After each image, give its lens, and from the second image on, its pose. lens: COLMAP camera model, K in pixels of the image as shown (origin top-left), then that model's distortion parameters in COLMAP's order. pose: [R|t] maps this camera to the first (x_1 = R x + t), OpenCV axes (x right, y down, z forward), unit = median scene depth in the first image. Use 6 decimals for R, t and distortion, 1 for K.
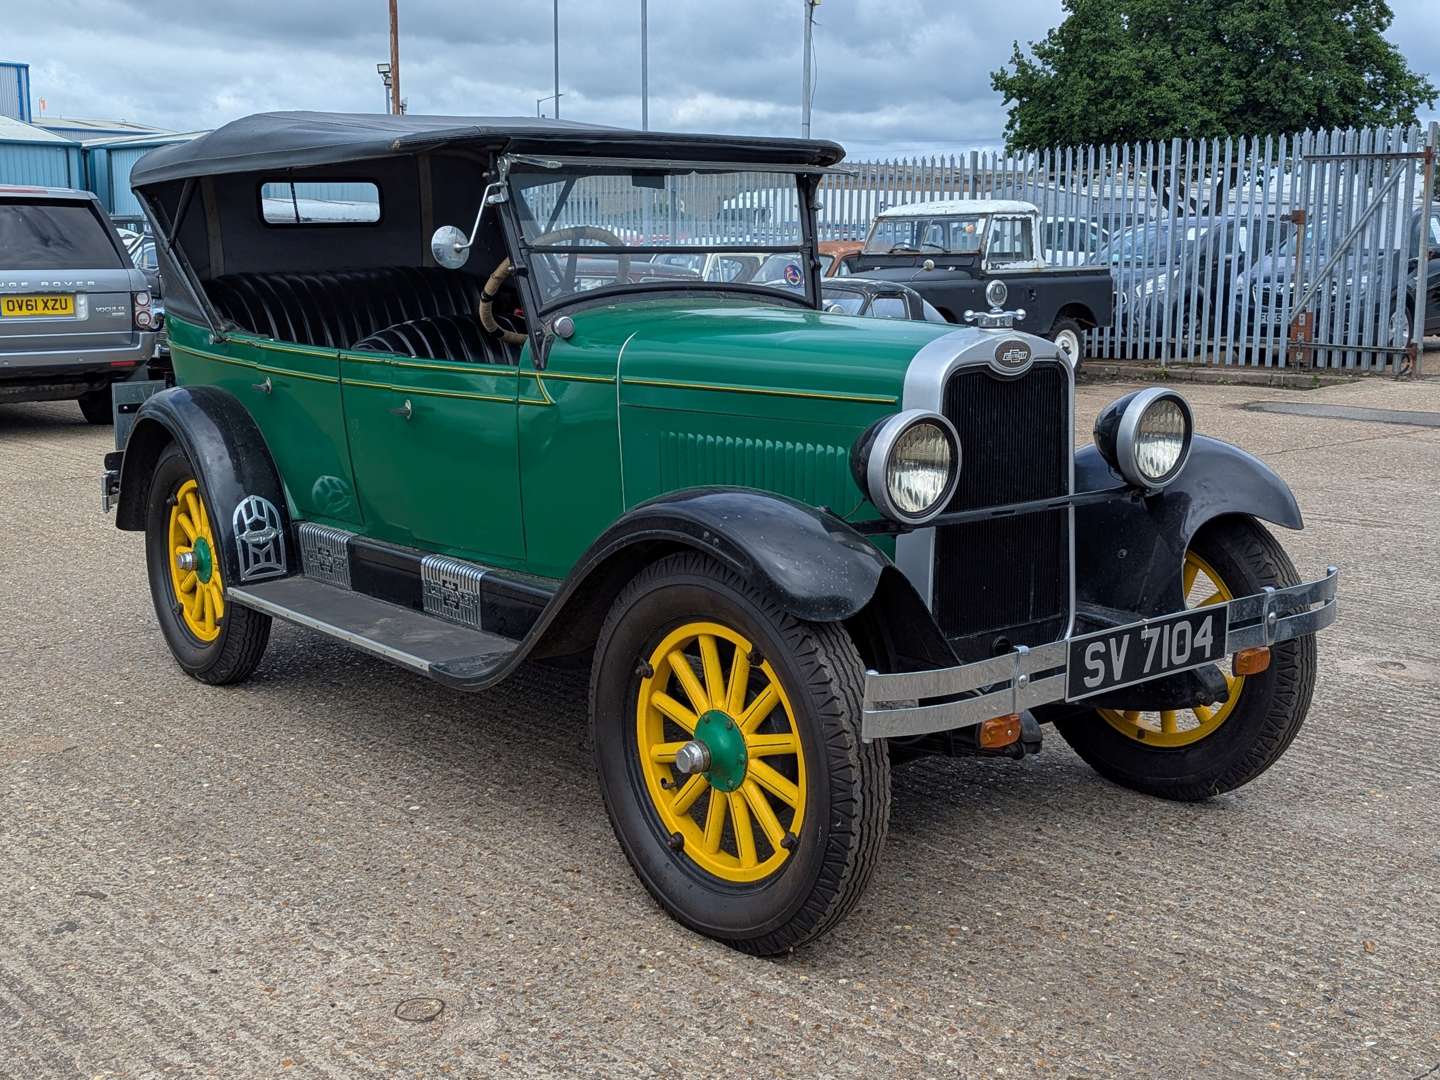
lens RADIAL K [[1684.6, 0, 742.2], [0, 1684.6, 516.6], [0, 0, 1]] dist [0.043823, 0.000000]
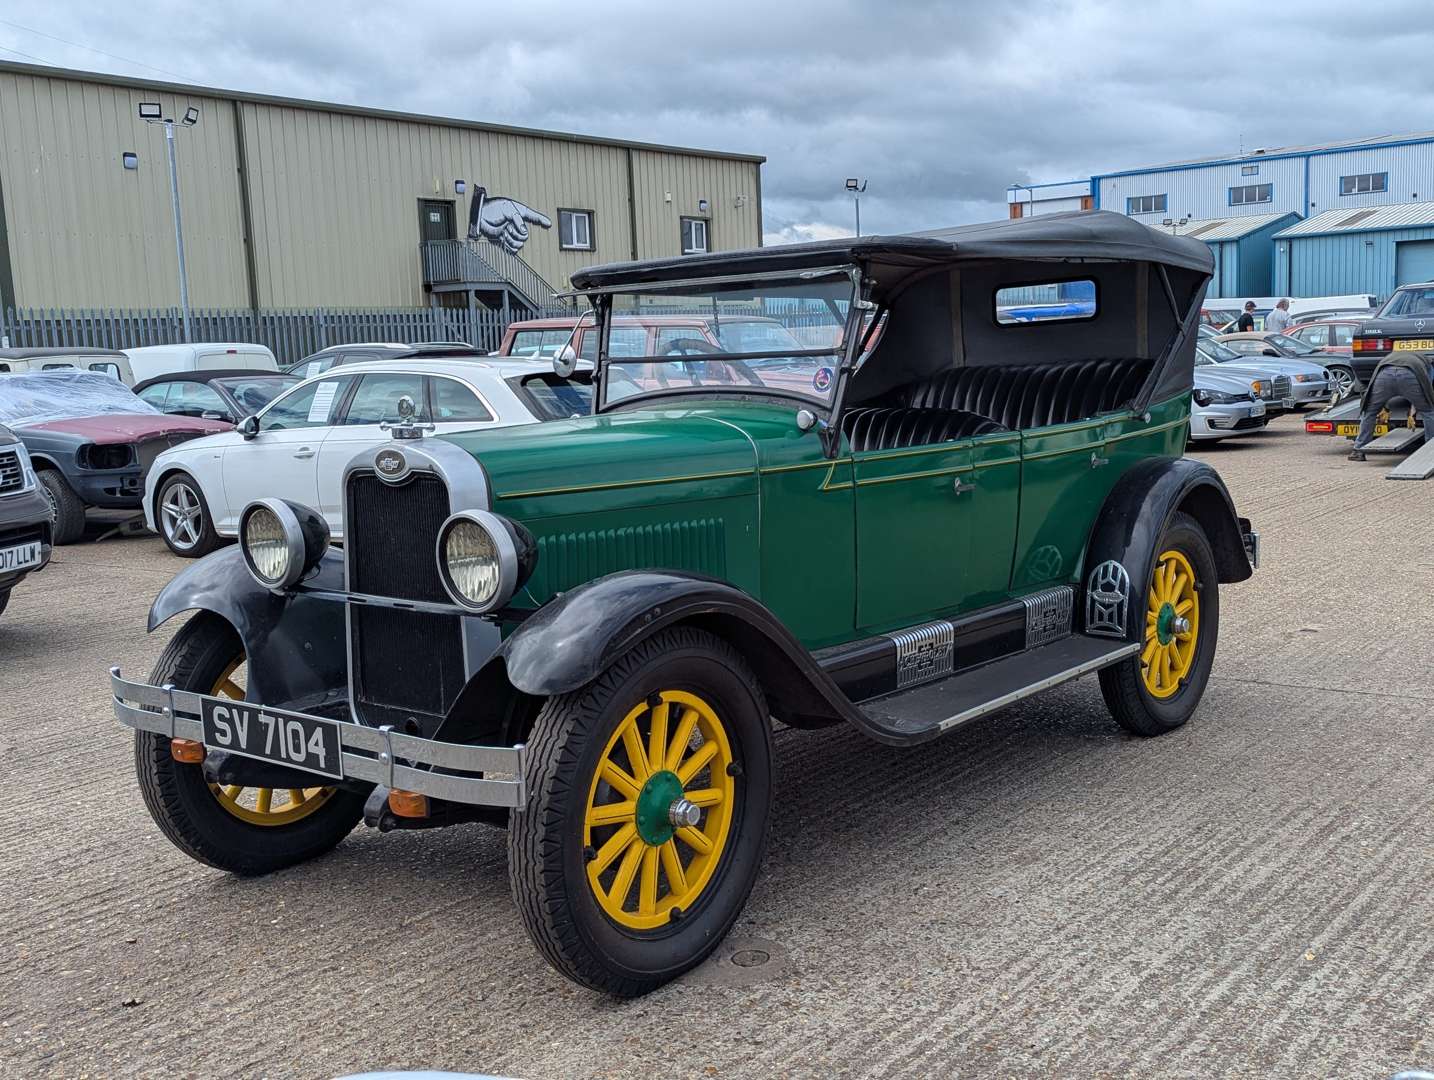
lens RADIAL K [[1498.2, 0, 710.2], [0, 1498.2, 534.4], [0, 0, 1]] dist [0.045343, 0.000000]
pose [[0.183247, 0.110754, -0.976808, 1.111787], [-0.118280, 0.988899, 0.089936, -0.155009], [0.975925, 0.099056, 0.194313, 0.966411]]
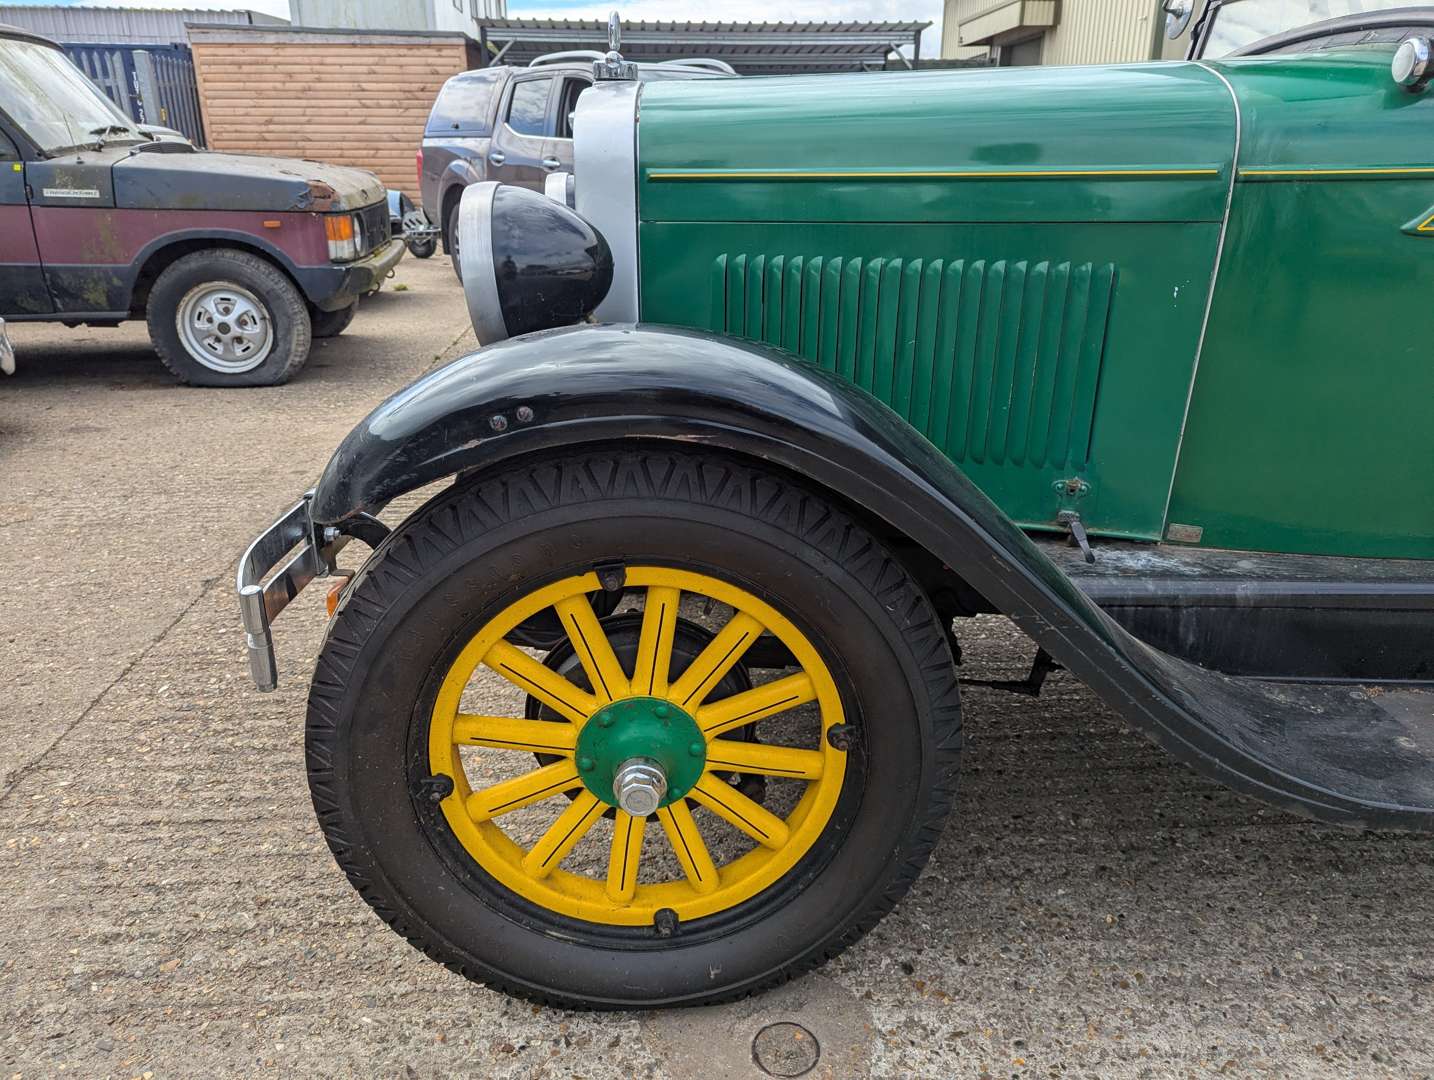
lens RADIAL K [[1014.1, 0, 719.3], [0, 1014.1, 530.8], [0, 0, 1]] dist [0.031069, -0.022149]
pose [[-0.626178, 0.271154, -0.731010, 0.488795], [-0.121064, 0.892392, 0.434718, -0.131073], [0.770223, 0.360710, -0.525970, 1.289047]]
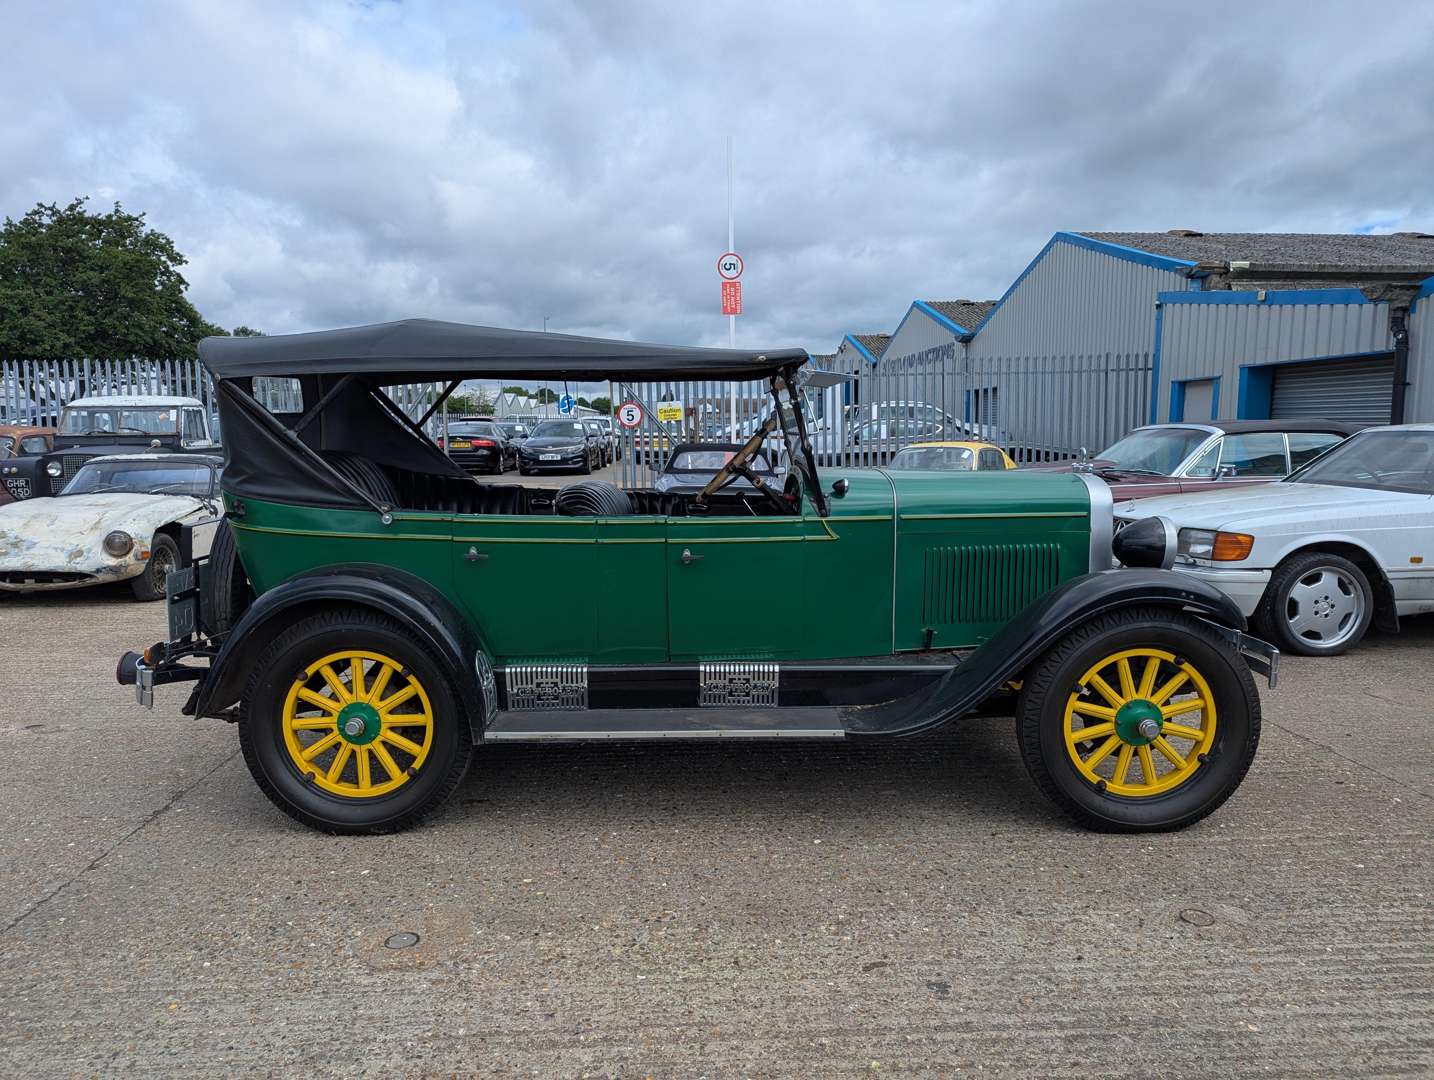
lens RADIAL K [[1014.1, 0, 714.4], [0, 1014.1, 551.8], [0, 0, 1]] dist [0.025548, -0.005245]
pose [[0.637033, -0.094769, 0.764989, -0.942250], [0.124197, 0.992066, 0.019477, -0.095094], [-0.760765, 0.082602, 0.643749, 0.569983]]
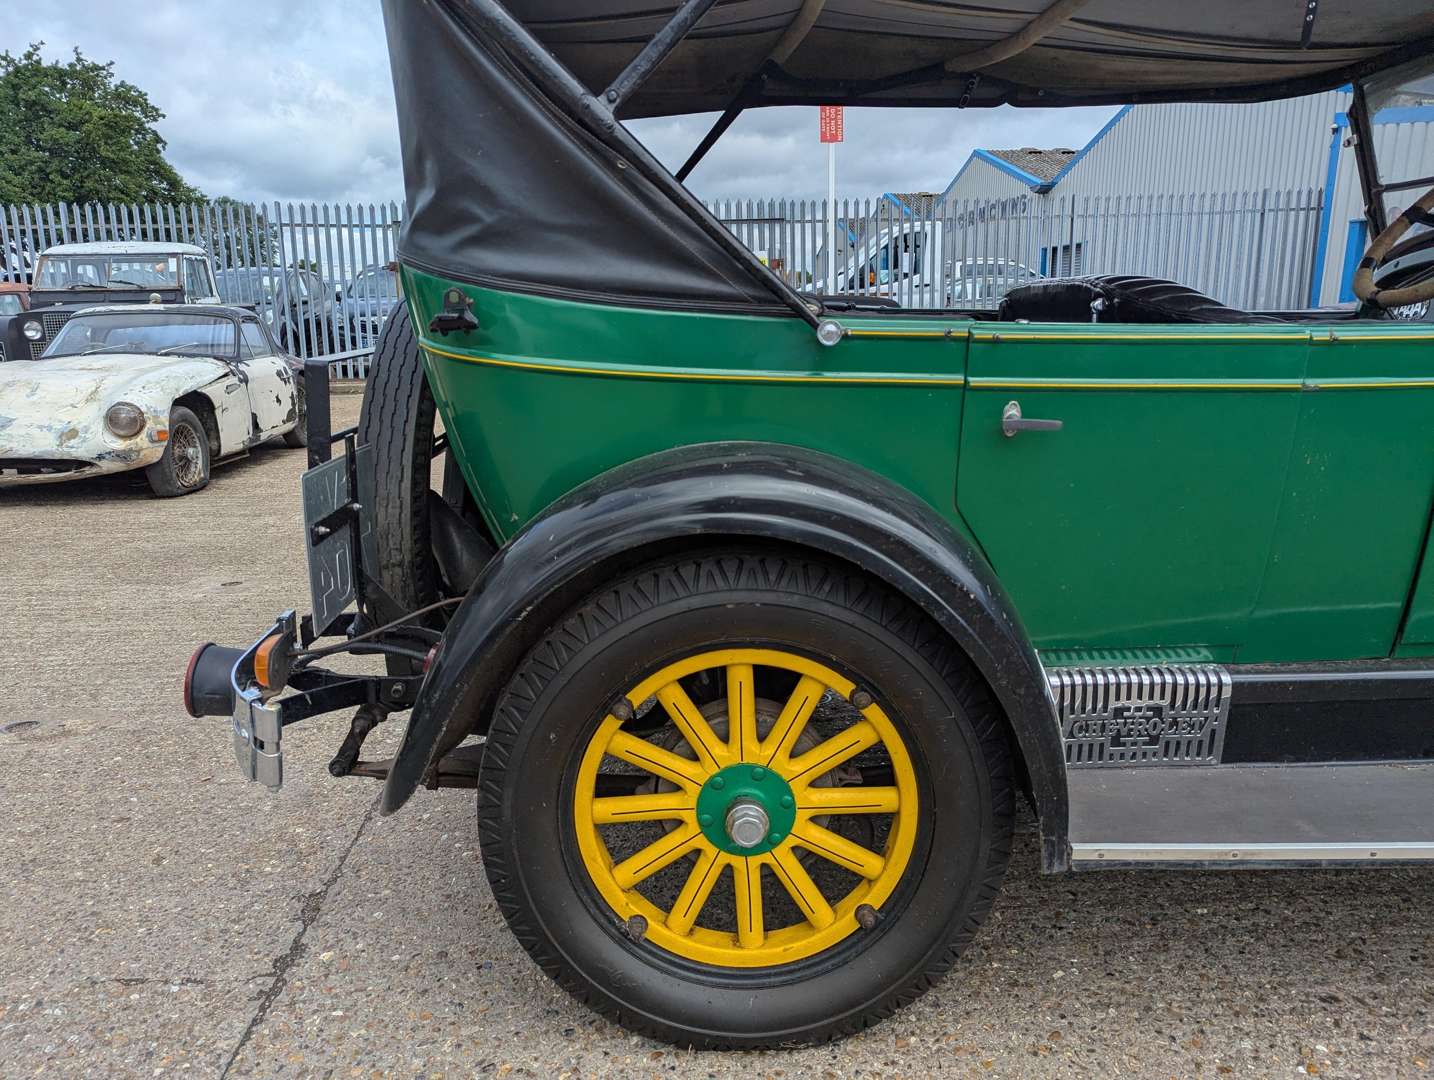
lens RADIAL K [[1014.1, 0, 722.0], [0, 1014.1, 547.9], [0, 0, 1]] dist [0.025548, -0.005245]
pose [[0.630355, -0.186397, 0.753597, -0.746322], [0.131185, 0.982362, 0.133250, -0.120336], [-0.765143, 0.014866, 0.643689, 1.170601]]
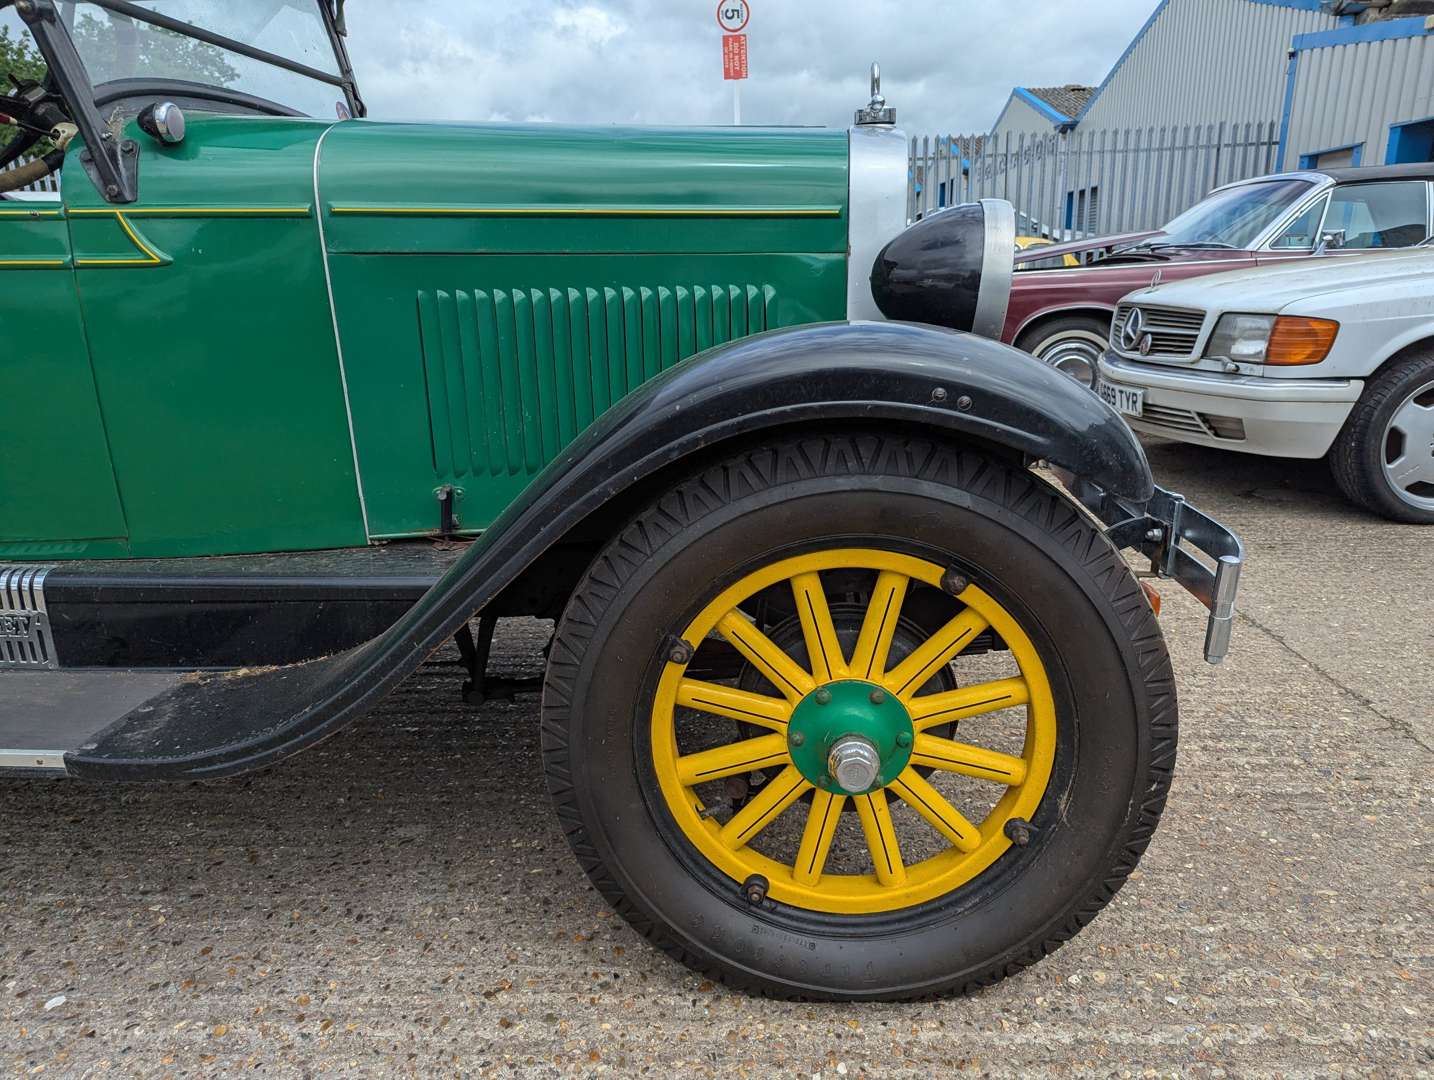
lens RADIAL K [[1018.1, 0, 740.3], [0, 1018.1, 566.5], [0, 0, 1]] dist [0.030316, -0.023061]
pose [[0.698185, -0.215147, 0.682824, -0.263304], [0.128486, 0.975946, 0.176129, -0.001210], [-0.704293, -0.035237, 0.709035, 0.663595]]
